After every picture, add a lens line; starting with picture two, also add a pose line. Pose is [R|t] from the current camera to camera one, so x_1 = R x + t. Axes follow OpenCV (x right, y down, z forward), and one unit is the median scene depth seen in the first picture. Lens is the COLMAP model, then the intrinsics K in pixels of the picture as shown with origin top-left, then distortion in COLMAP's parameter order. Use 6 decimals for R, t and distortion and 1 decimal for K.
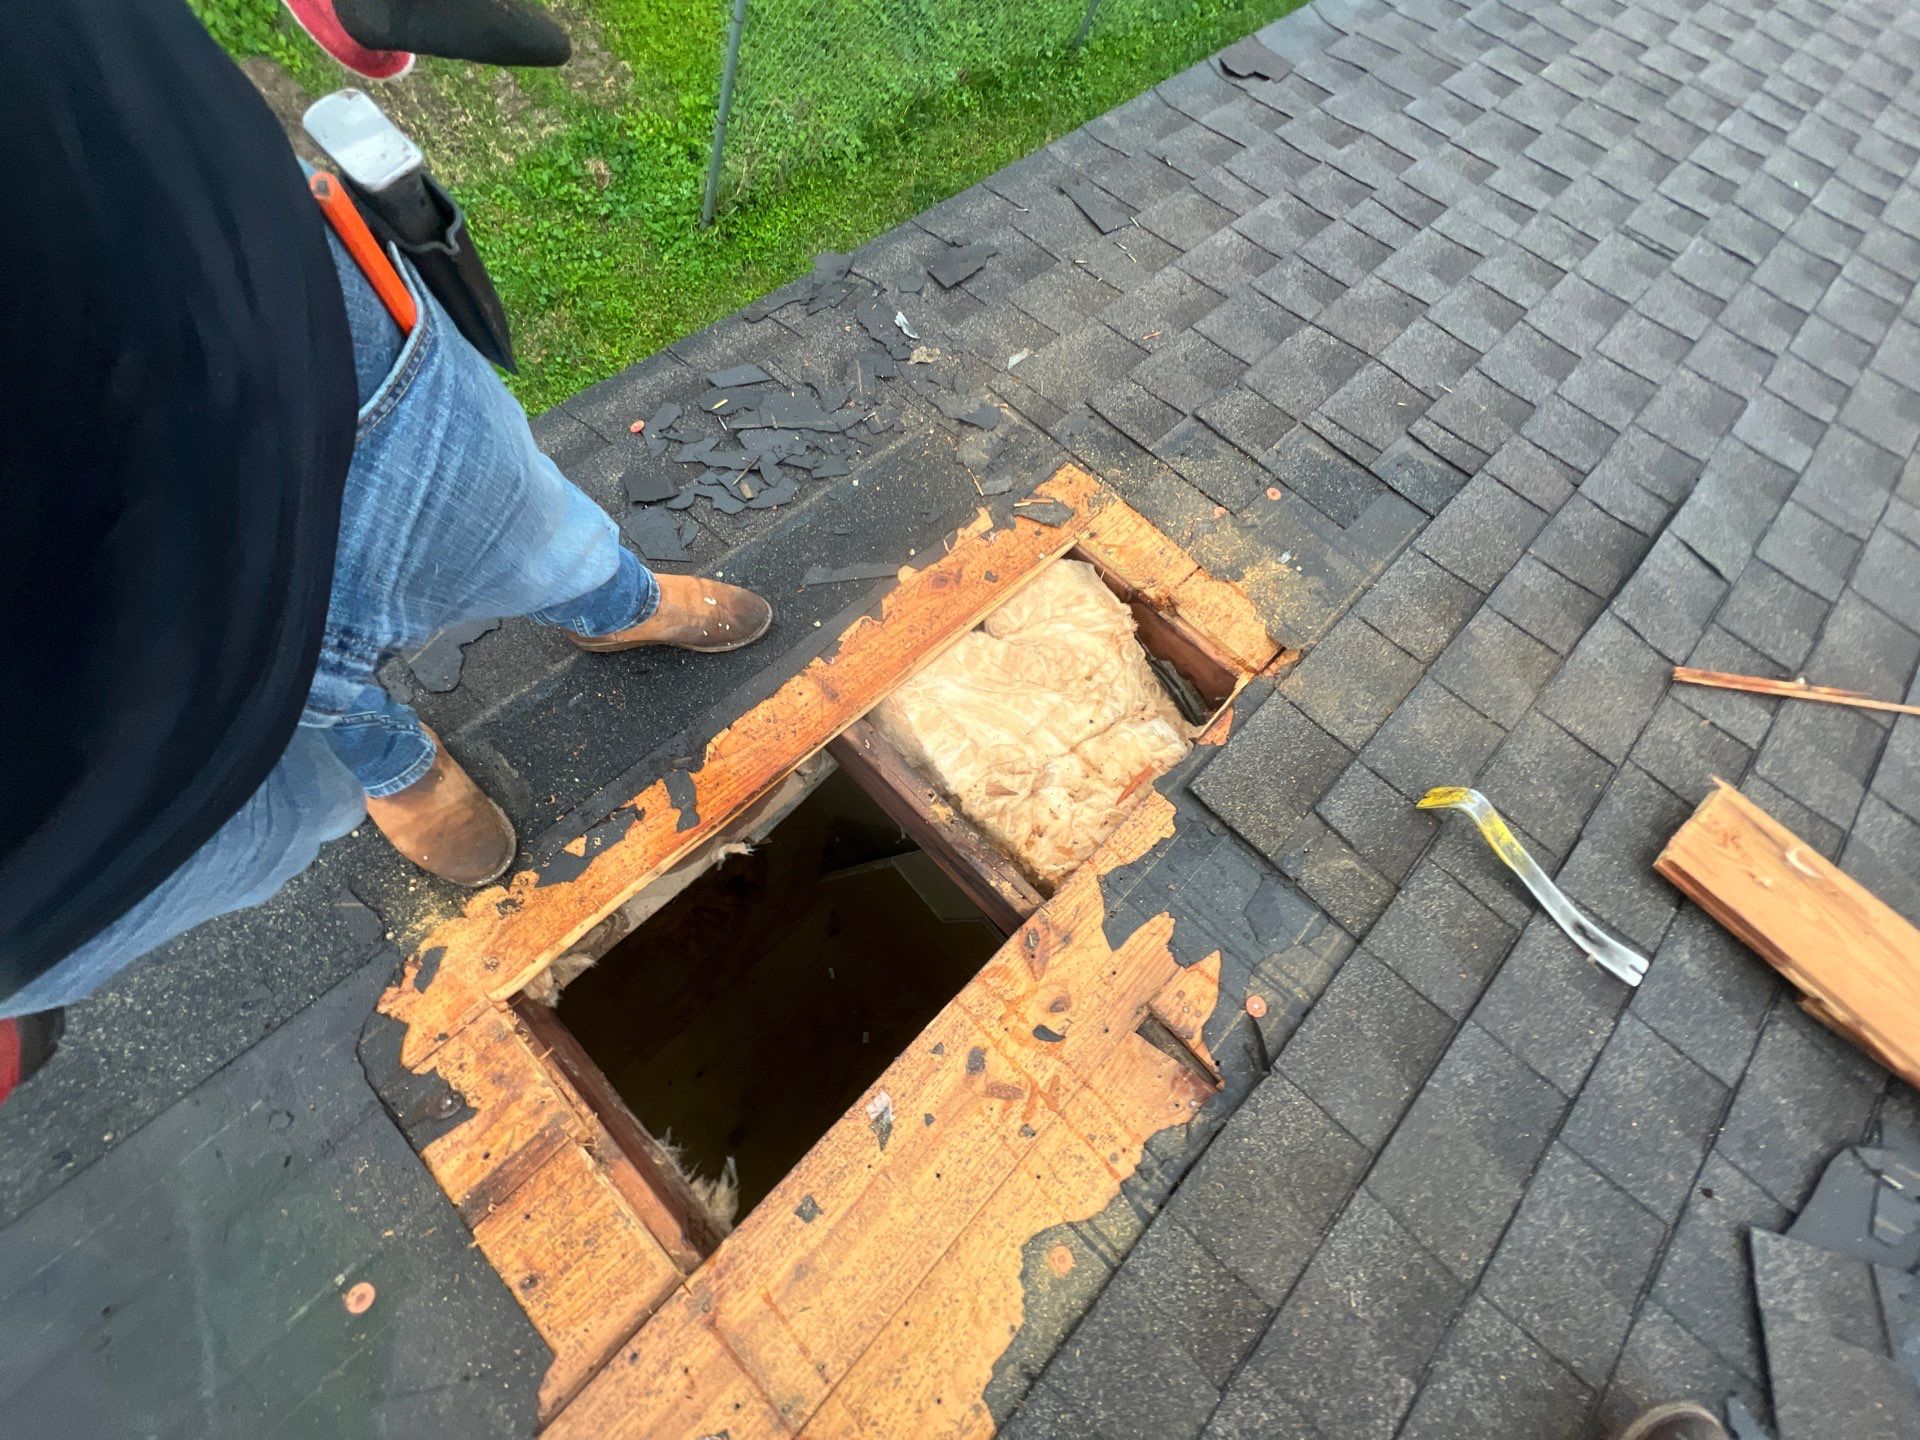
lens RADIAL K [[764.1, 0, 959.3], [0, 764.1, 725.7], [0, 0, 1]] dist [-0.001480, -0.000478]
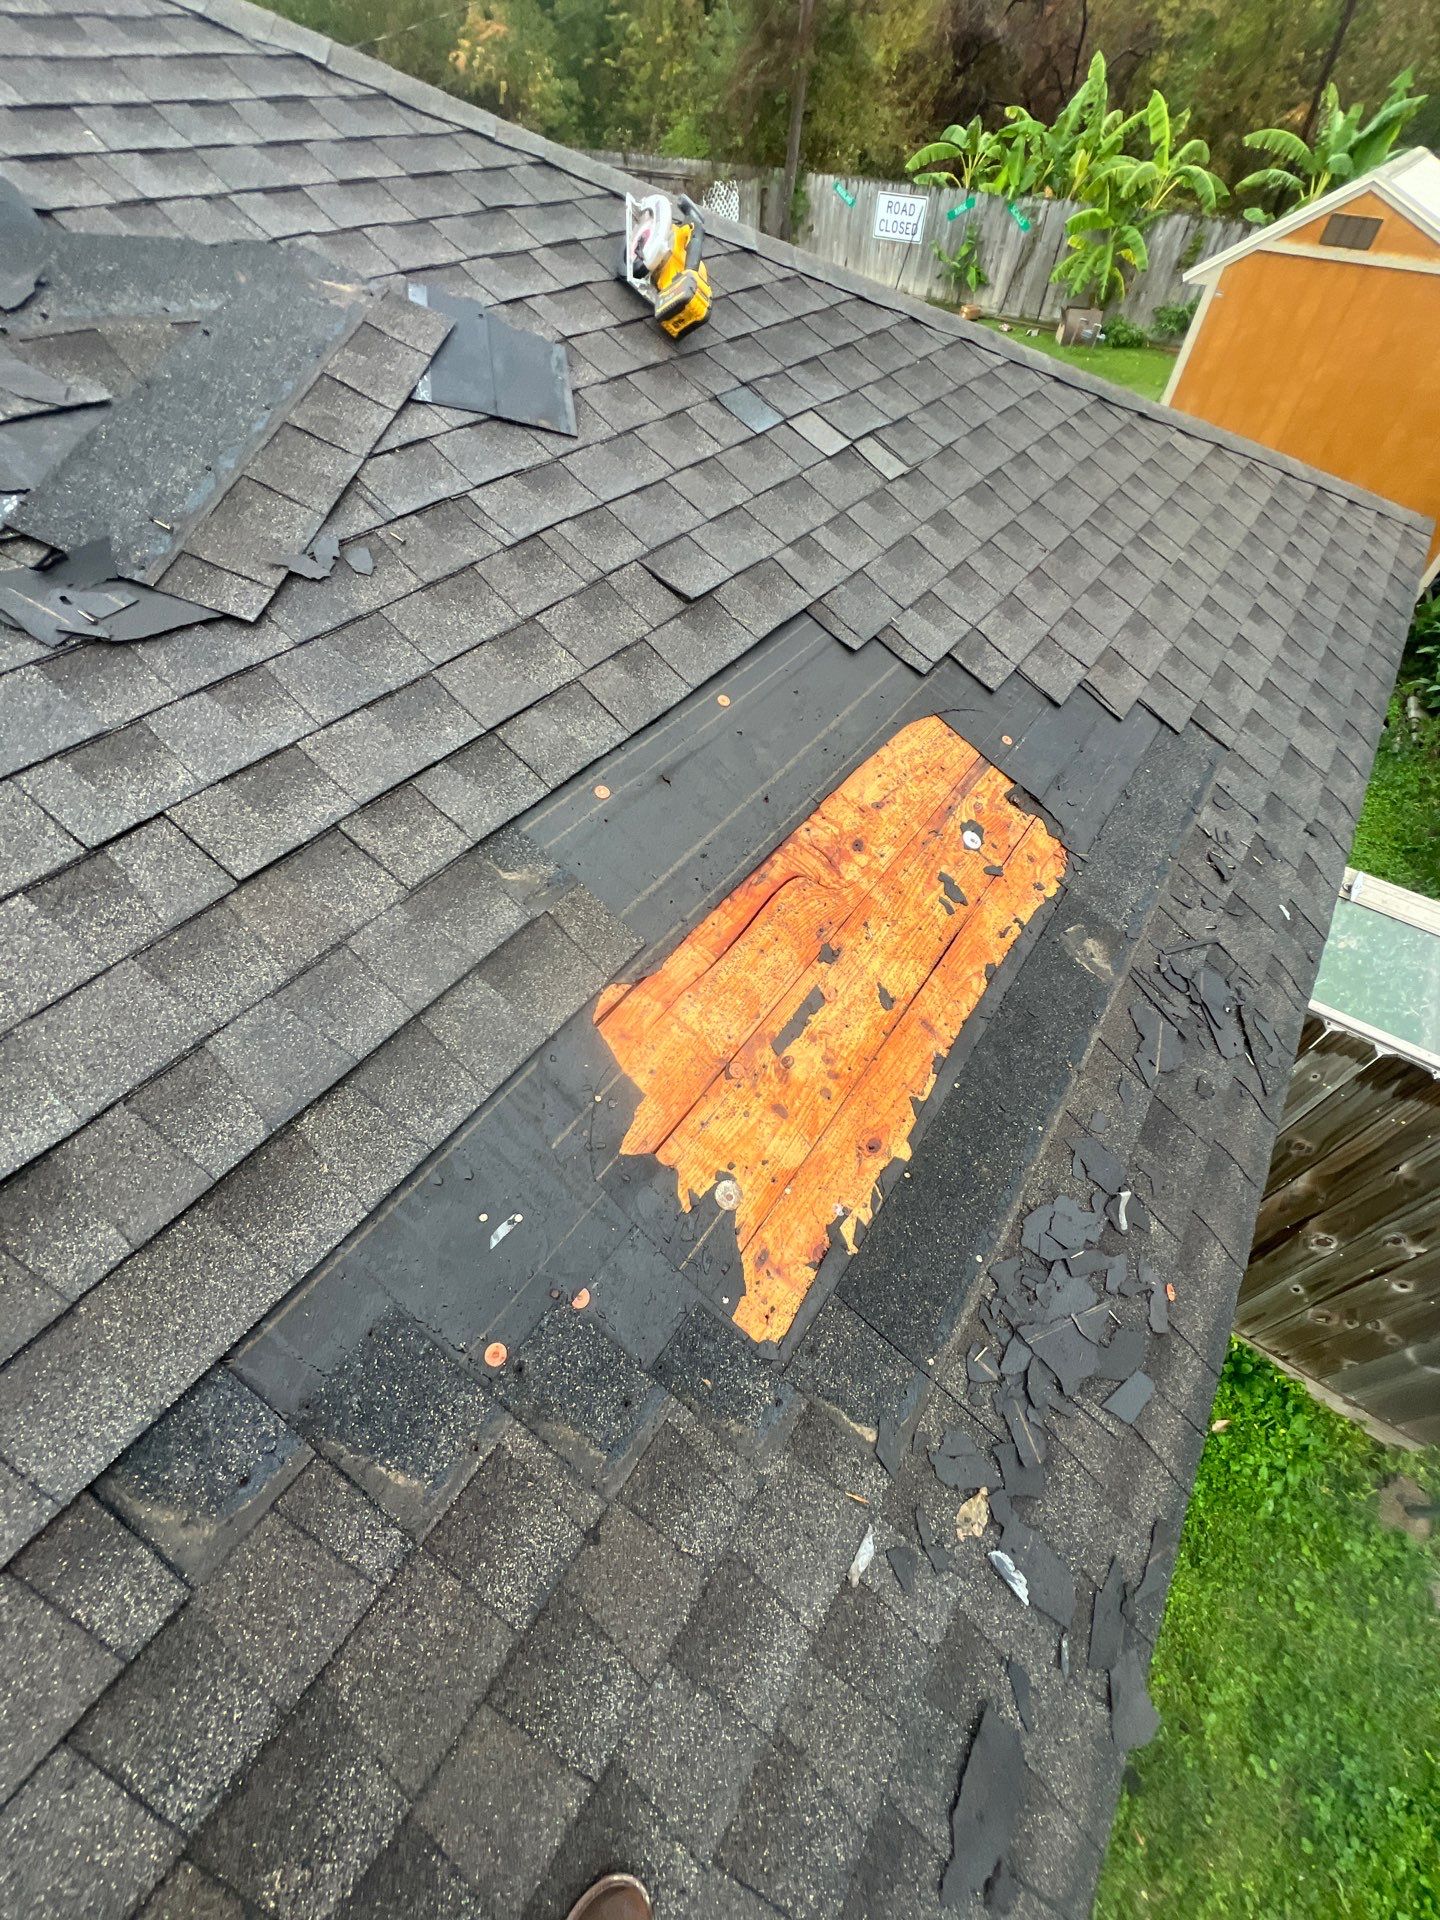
lens RADIAL K [[764.1, 0, 725.1], [0, 764.1, 960.0], [0, 0, 1]] dist [-0.001480, -0.000478]
pose [[-0.900504, -0.065848, -0.429833, 0.611544], [-0.291841, -0.641269, 0.709649, -0.699342], [-0.322367, 0.764485, 0.558249, 0.313853]]
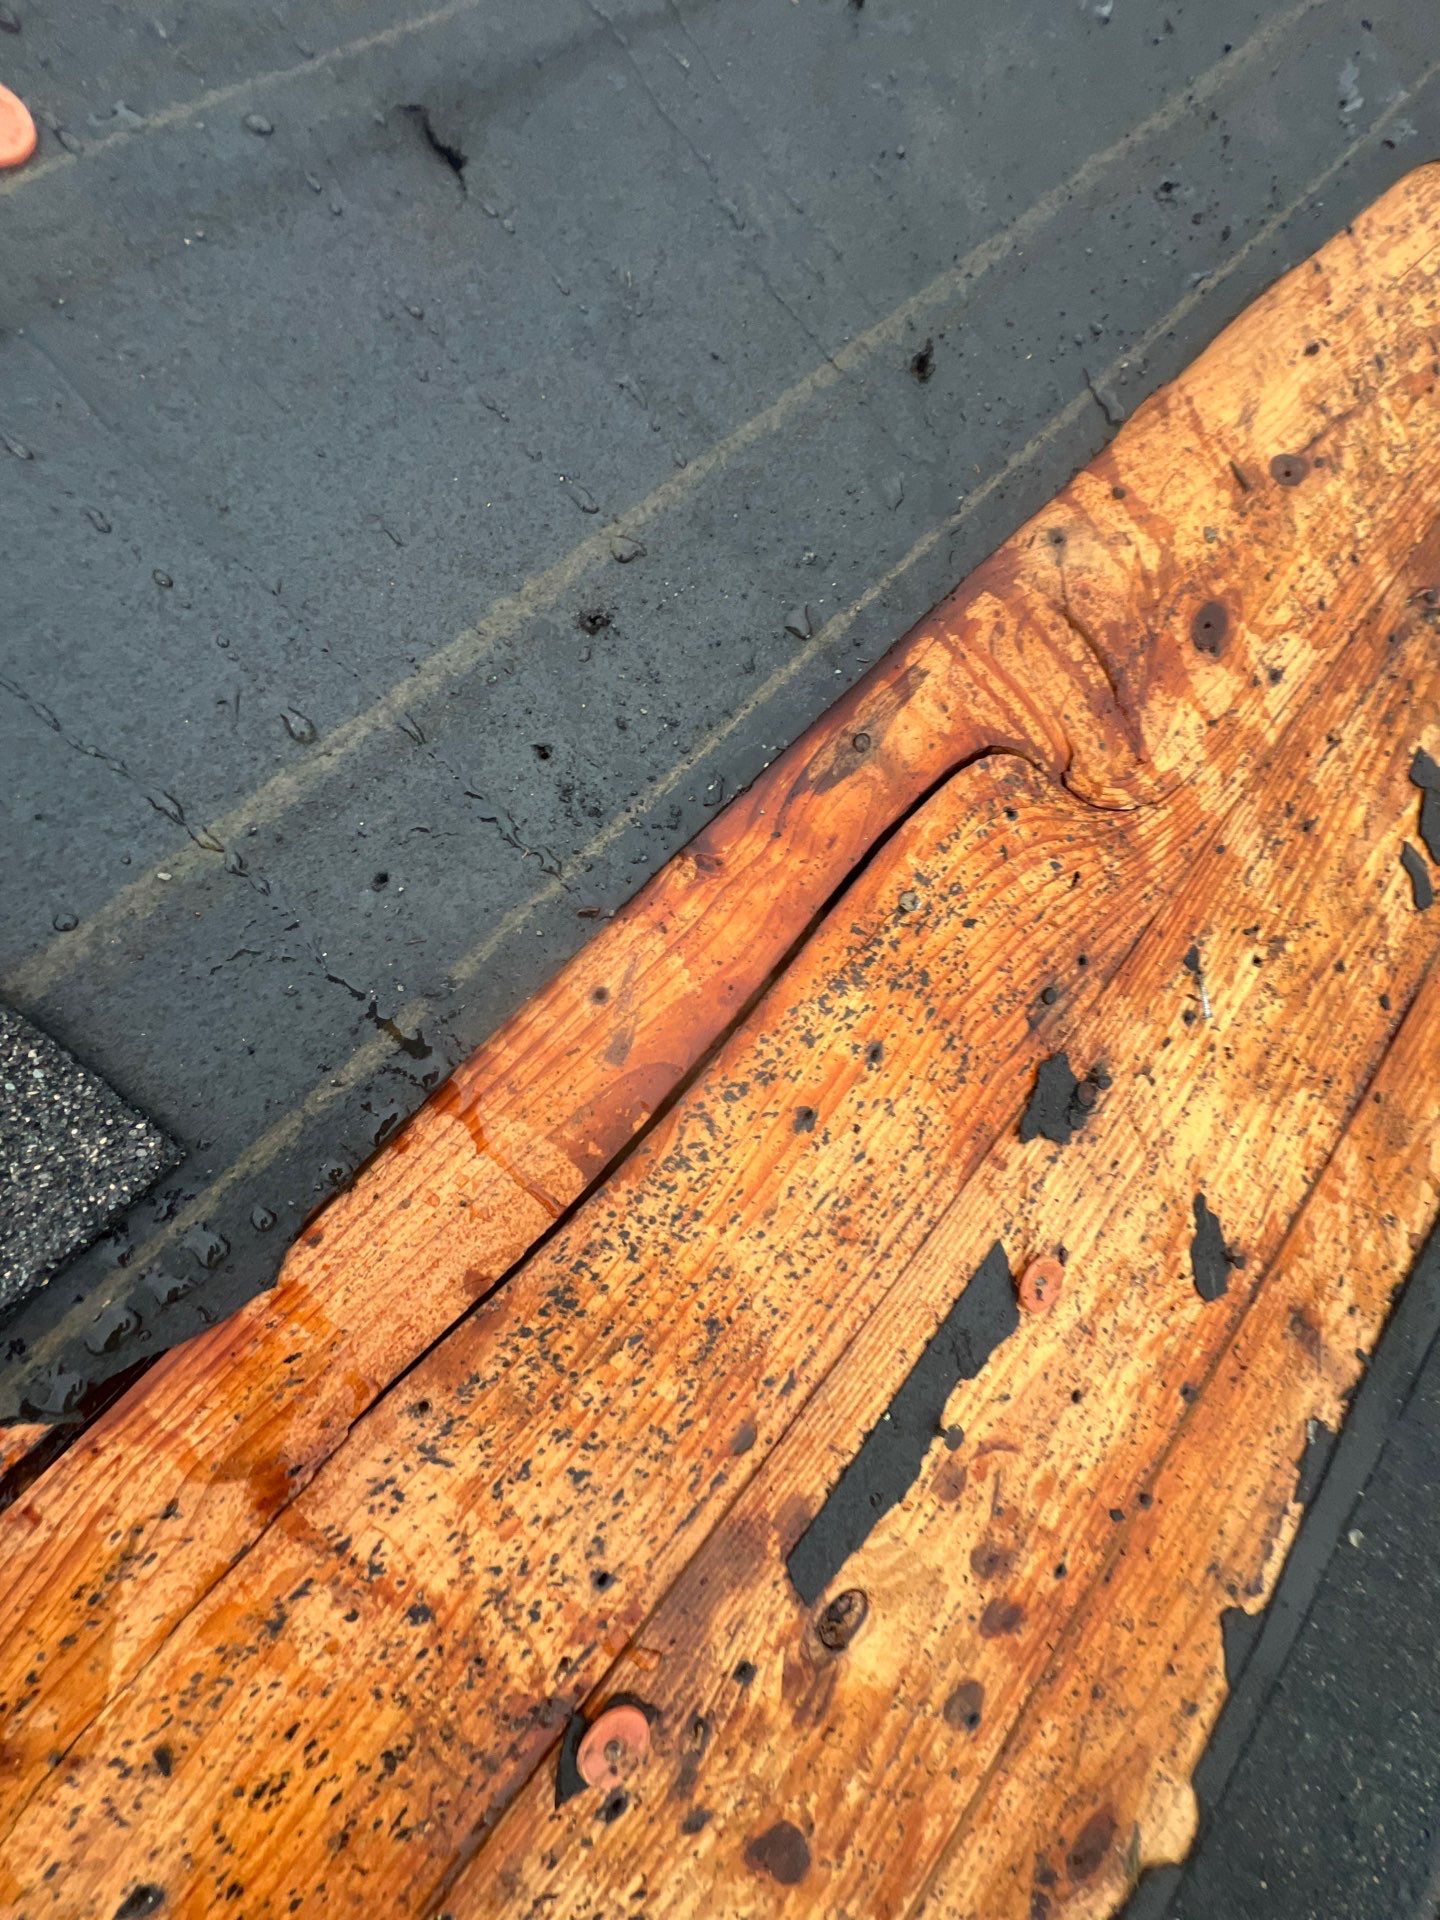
lens RADIAL K [[764.1, 0, 725.1], [0, 764.1, 960.0], [0, 0, 1]] dist [-0.001480, -0.000478]
pose [[-0.895667, -0.013435, -0.444522, 0.231870], [-0.194294, -0.887285, 0.418300, 0.013955], [-0.400037, 0.461025, 0.792102, 0.684378]]
